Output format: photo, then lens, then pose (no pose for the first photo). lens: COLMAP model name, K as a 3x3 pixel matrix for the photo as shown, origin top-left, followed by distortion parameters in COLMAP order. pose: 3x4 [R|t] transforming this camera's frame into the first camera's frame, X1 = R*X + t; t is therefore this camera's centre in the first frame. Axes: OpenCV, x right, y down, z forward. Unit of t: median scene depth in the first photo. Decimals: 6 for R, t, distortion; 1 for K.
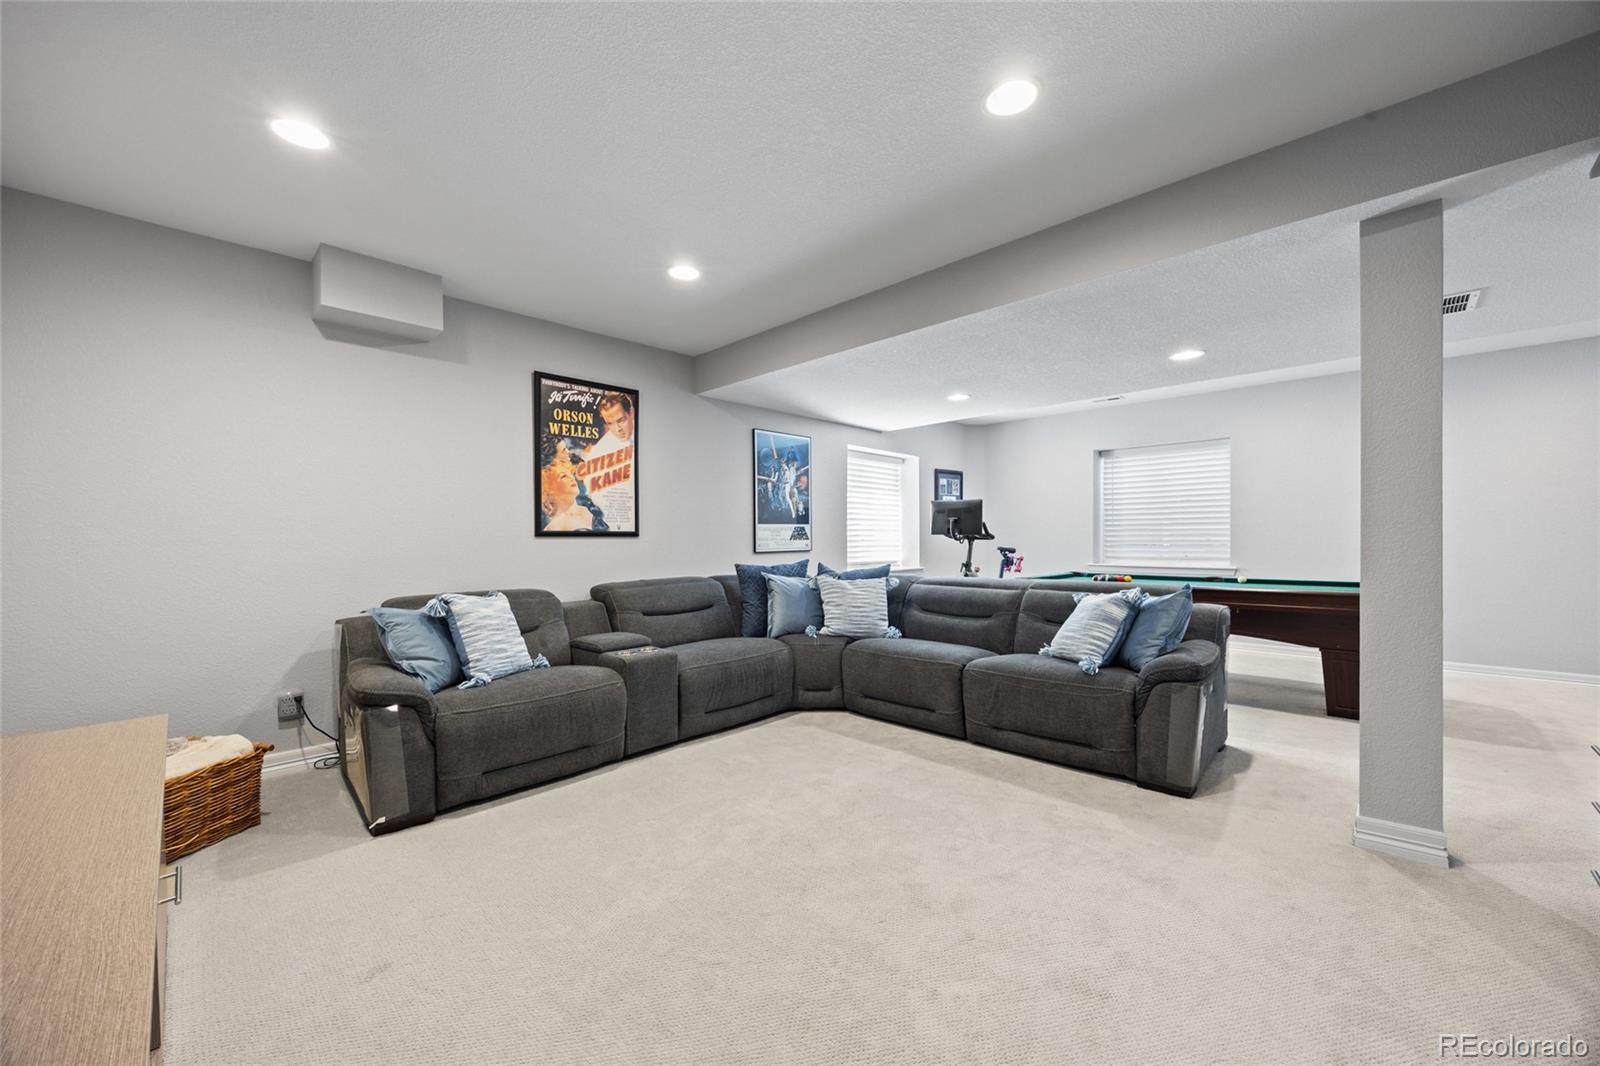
lens RADIAL K [[643.3, 0, 770.4], [0, 643.3, 556.6], [0, 0, 1]] dist [0.009101, -0.001060]
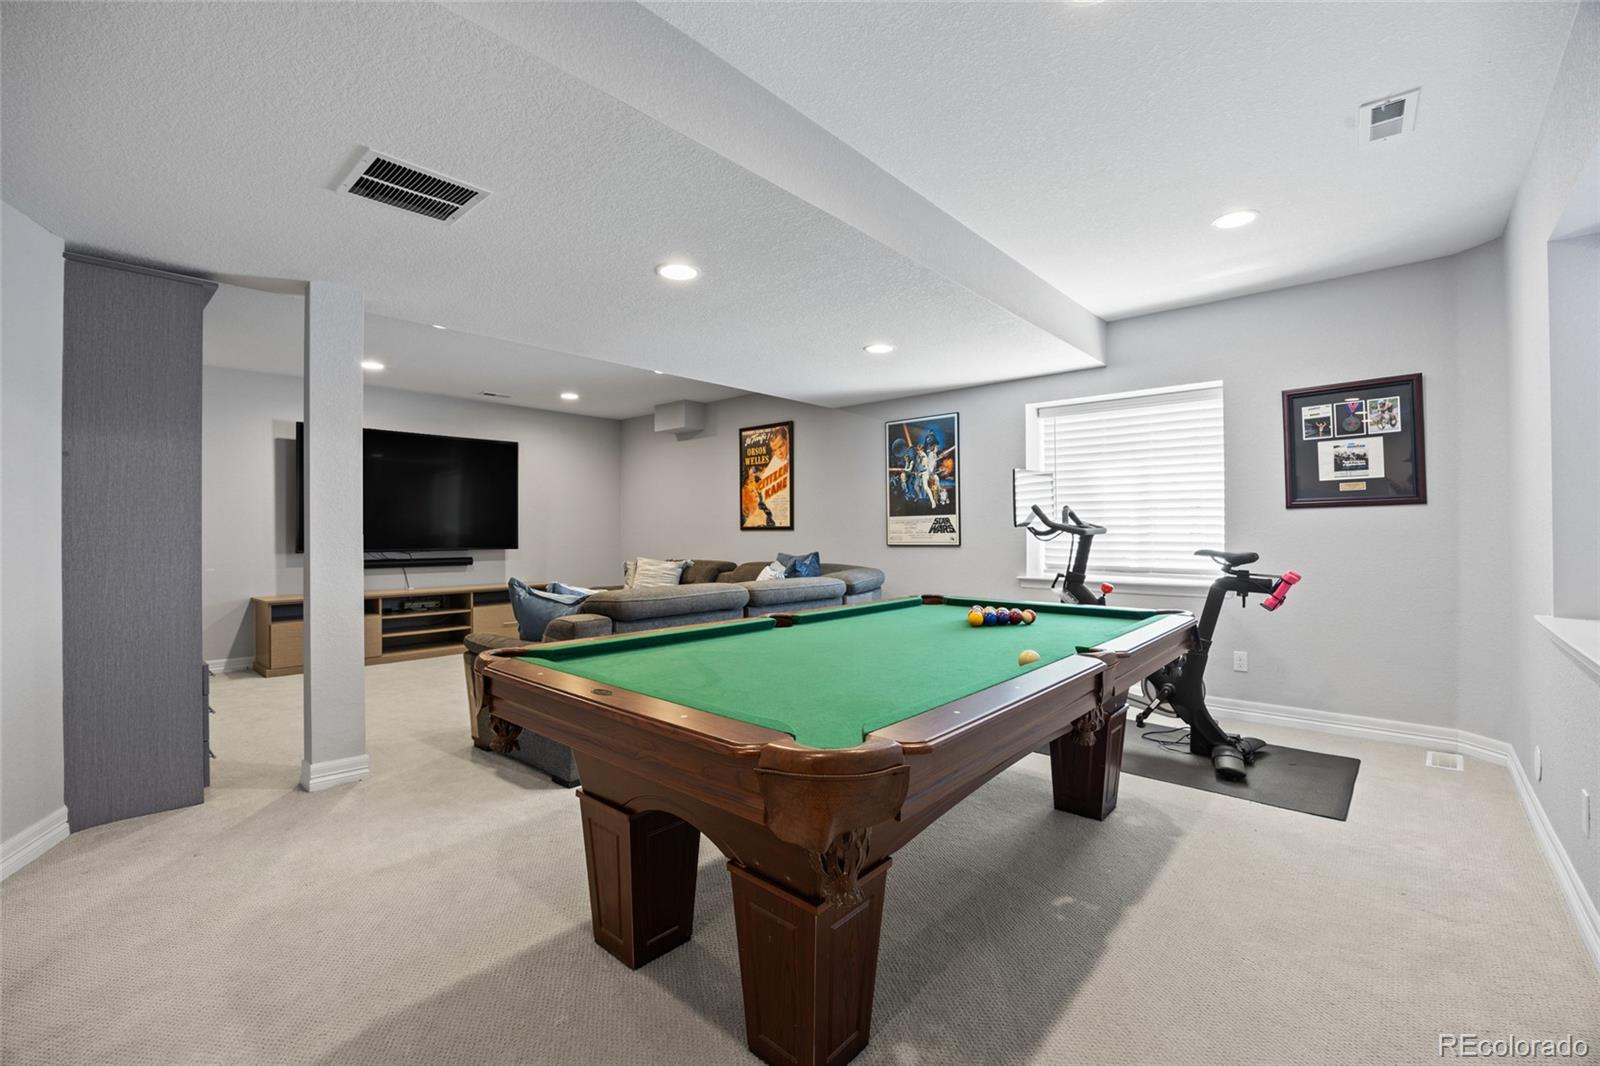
lens RADIAL K [[691.9, 0, 799.4], [0, 691.9, 530.2], [0, 0, 1]] dist [-0.015996, -0.000380]
pose [[0.038519, -0.004011, -0.999250, 1.267746], [-0.029206, 0.999560, -0.005138, -0.024920], [0.998831, 0.029382, 0.038385, 0.997656]]
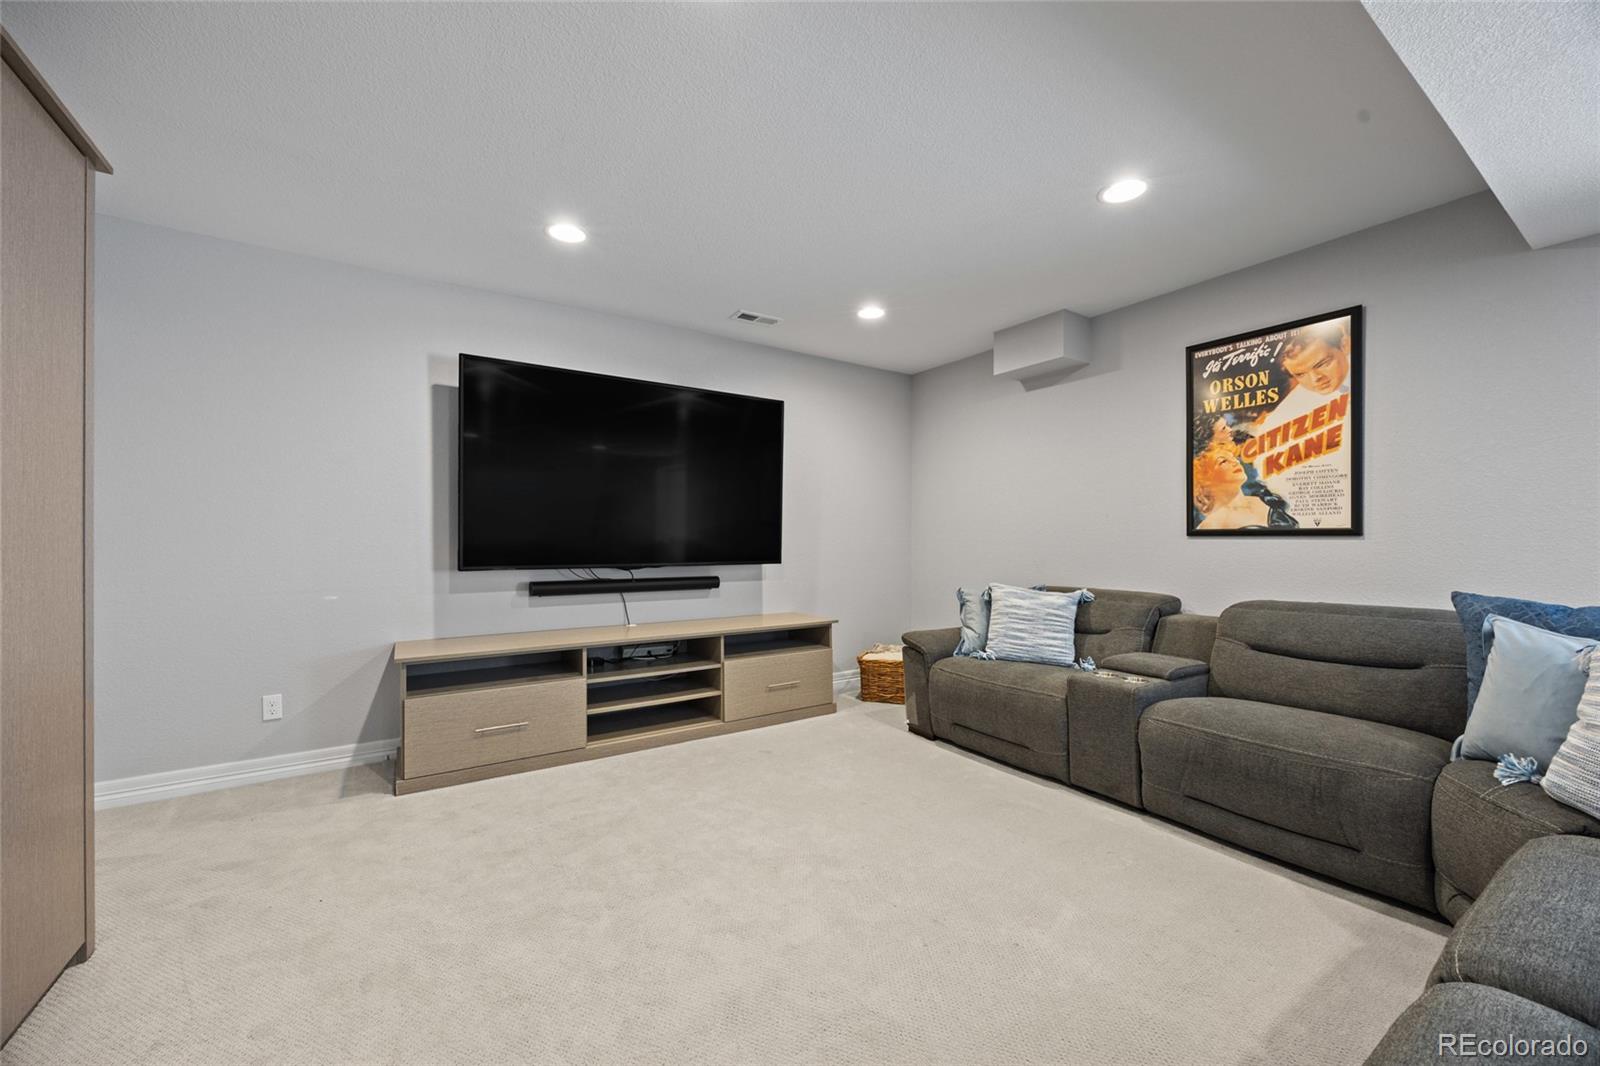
lens RADIAL K [[643.3, 0, 798.4], [0, 643.3, 536.9], [0, 0, 1]] dist [0.009101, -0.001060]
pose [[-0.221204, -0.004363, -0.975218, 0.552961], [-0.033442, 0.999436, 0.003114, -0.014536], [0.974654, 0.033302, -0.221225, 0.629333]]
